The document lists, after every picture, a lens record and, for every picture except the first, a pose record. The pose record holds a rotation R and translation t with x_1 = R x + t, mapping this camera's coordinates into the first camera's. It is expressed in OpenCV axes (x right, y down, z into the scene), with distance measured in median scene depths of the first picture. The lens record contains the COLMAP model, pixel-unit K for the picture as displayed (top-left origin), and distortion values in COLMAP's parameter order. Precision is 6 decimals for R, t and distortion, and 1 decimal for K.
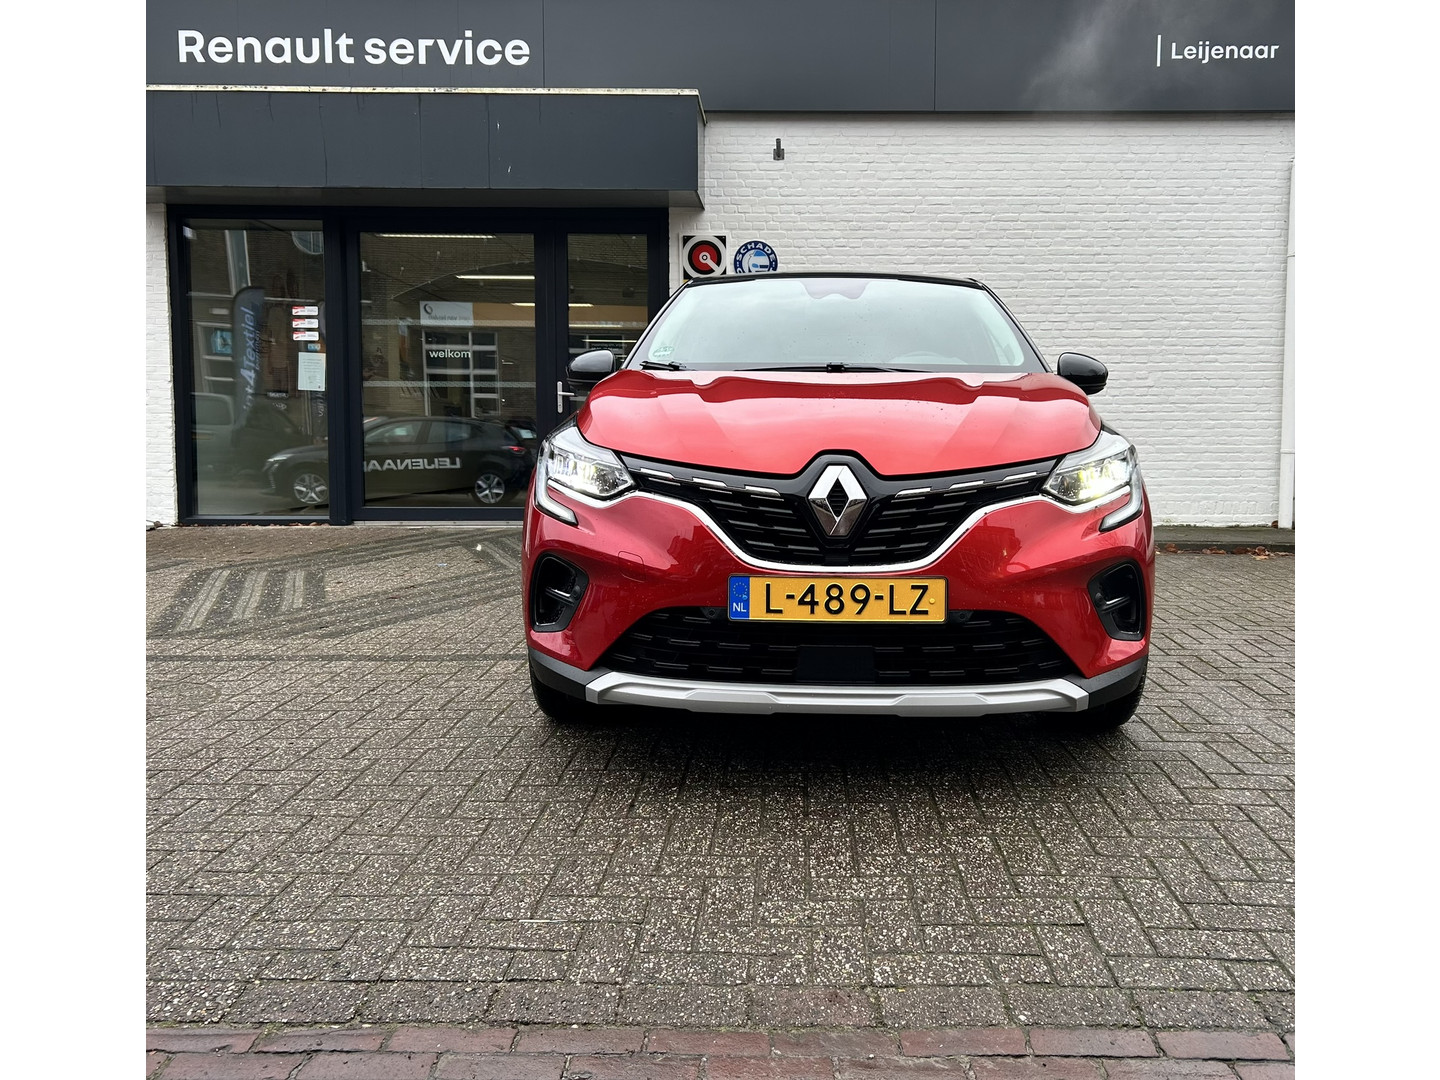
lens RADIAL K [[1077.0, 0, 789.9], [0, 1077.0, 528.9], [0, 0, 1]] dist [0.015615, -0.004241]
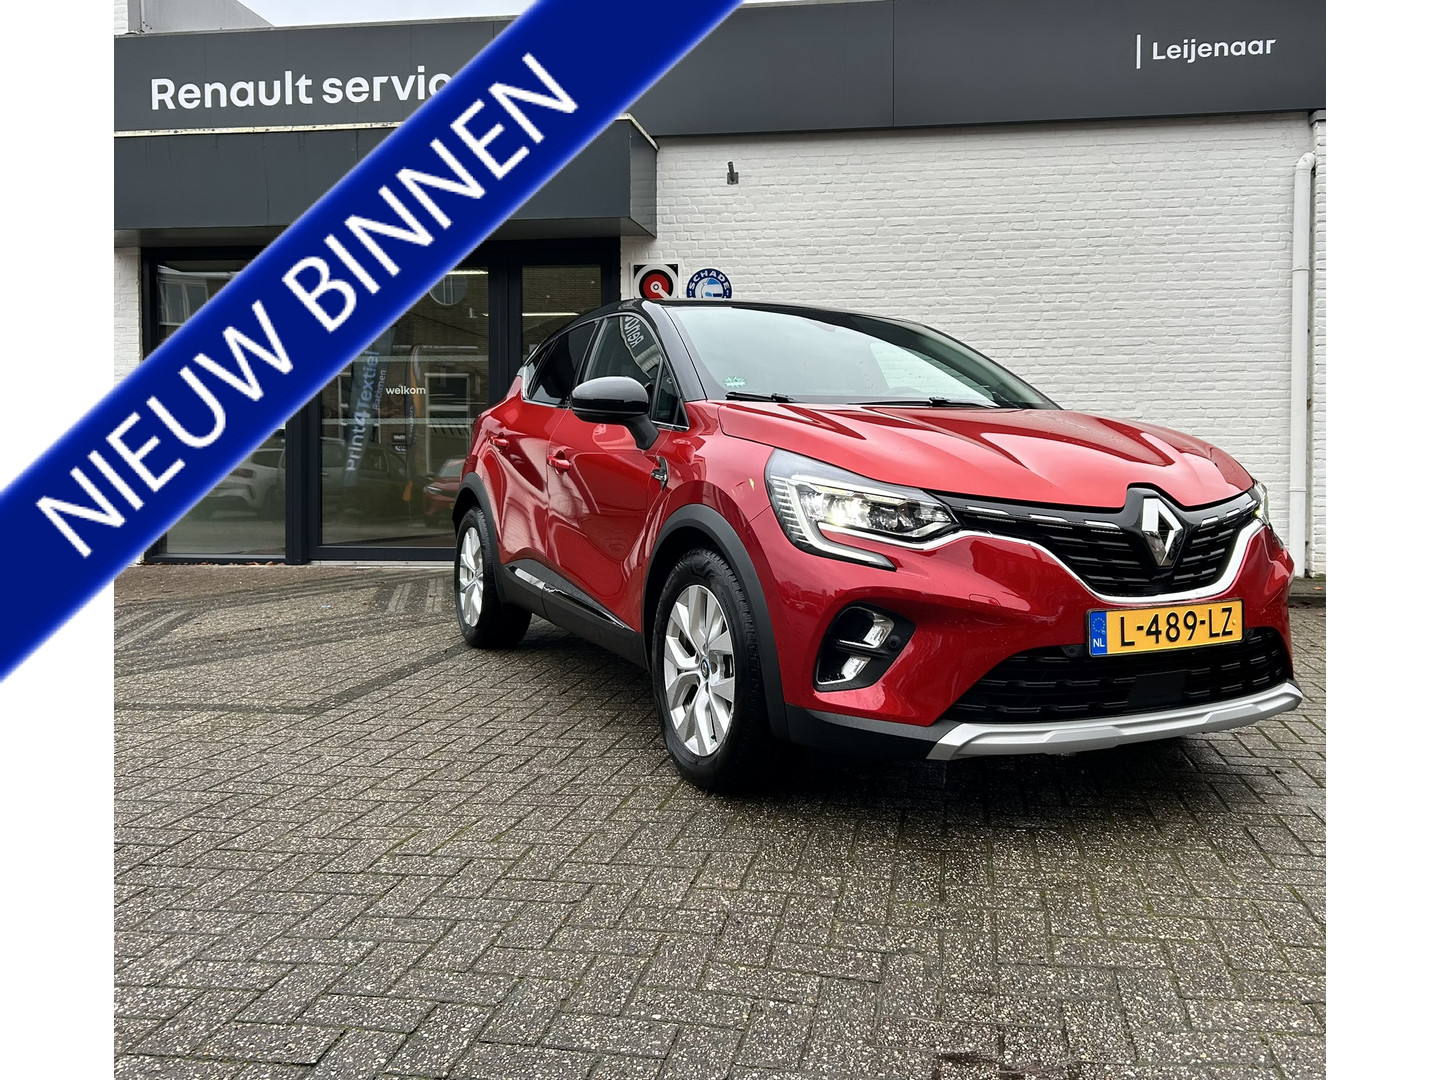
lens RADIAL K [[1114.7, 0, 804.3], [0, 1114.7, 518.1], [0, 0, 1]] dist [0.020303, -0.010308]
pose [[0.992226, 0.002554, -0.124420, 0.179496], [-0.008469, 0.998857, -0.047033, -0.001769], [0.124158, 0.047721, 0.991114, 0.046240]]
